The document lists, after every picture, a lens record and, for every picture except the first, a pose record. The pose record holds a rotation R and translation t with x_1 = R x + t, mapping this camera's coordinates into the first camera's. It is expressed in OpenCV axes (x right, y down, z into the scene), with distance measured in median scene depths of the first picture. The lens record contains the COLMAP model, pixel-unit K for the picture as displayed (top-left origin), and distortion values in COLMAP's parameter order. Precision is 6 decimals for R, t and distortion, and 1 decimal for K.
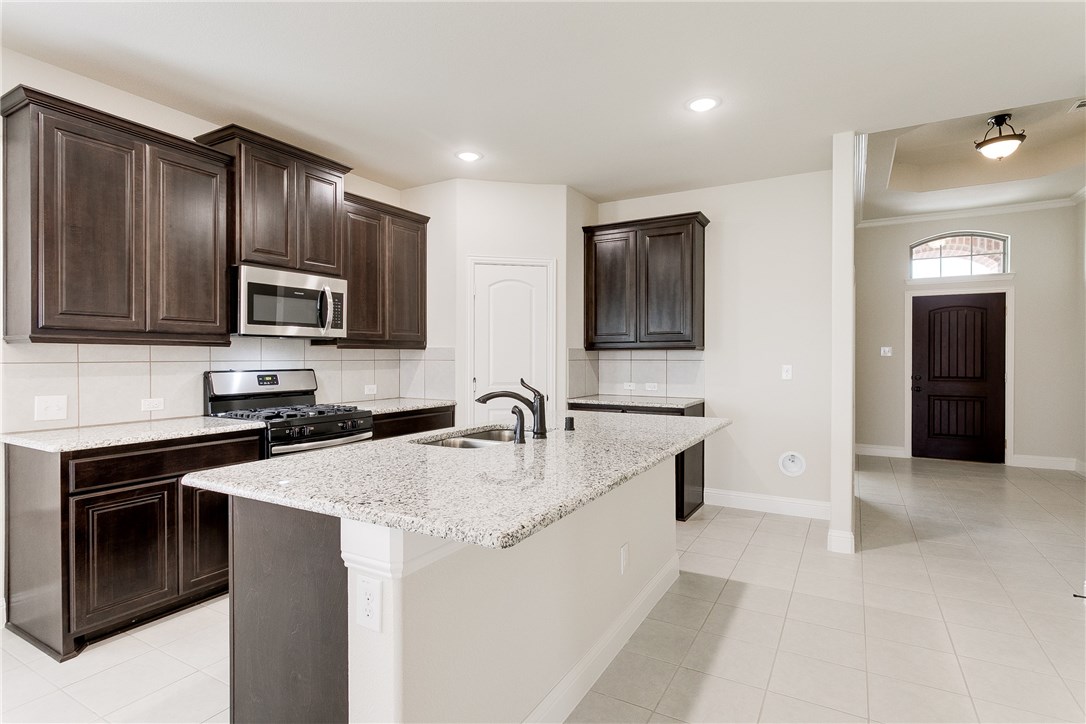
lens RADIAL K [[528.5, 0, 542.4], [0, 528.5, 362.8], [0, 0, 1]] dist [0.004889, 0.000605]
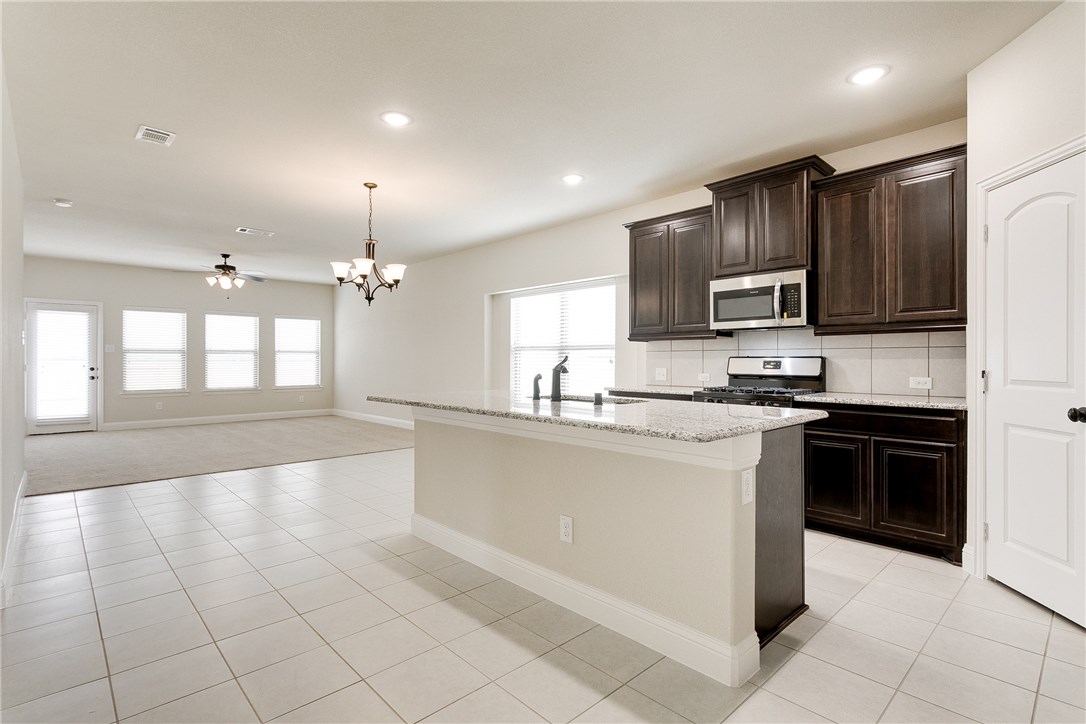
lens RADIAL K [[528.5, 0, 543.7], [0, 528.5, 359.5], [0, 0, 1]] dist [0.004889, 0.000605]
pose [[-0.262412, 0.012150, -0.964879, 0.761261], [0.002066, 0.999926, 0.012030, 0.004941], [0.964954, 0.001164, -0.262418, 0.793754]]
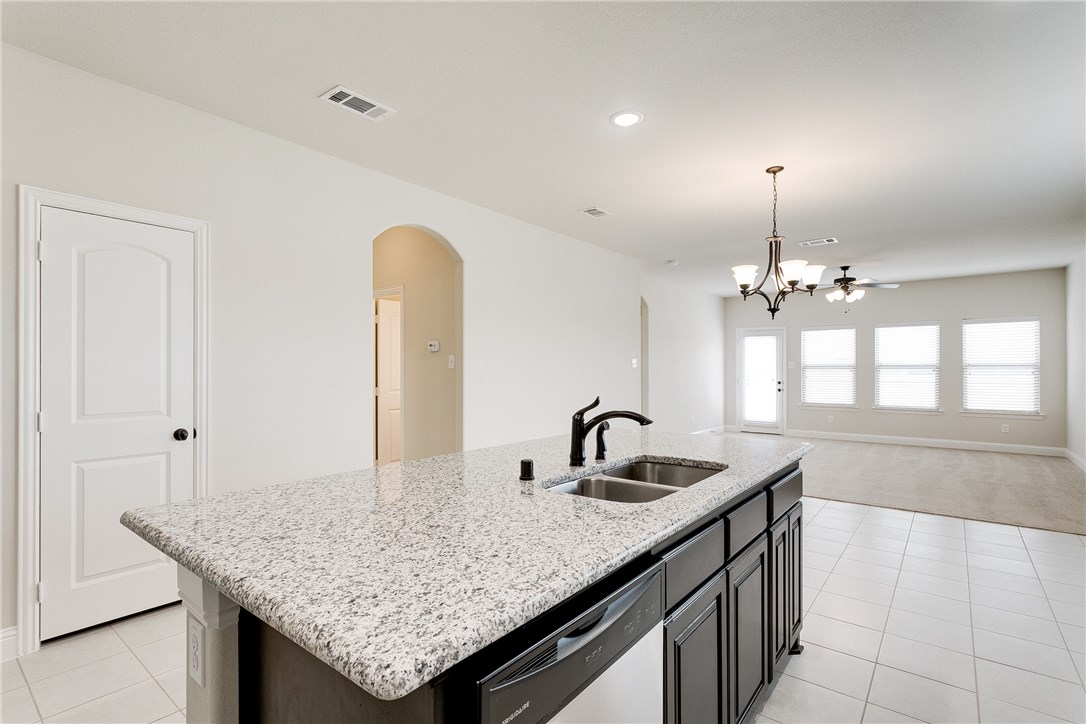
lens RADIAL K [[528.5, 0, 539.3], [0, 528.5, 372.3], [0, 0, 1]] dist [0.004889, 0.000605]
pose [[-0.991511, 0.008269, 0.129756, -0.024526], [0.008357, 0.999965, 0.000135, 0.004804], [-0.129751, 0.001218, -0.991546, 1.173818]]
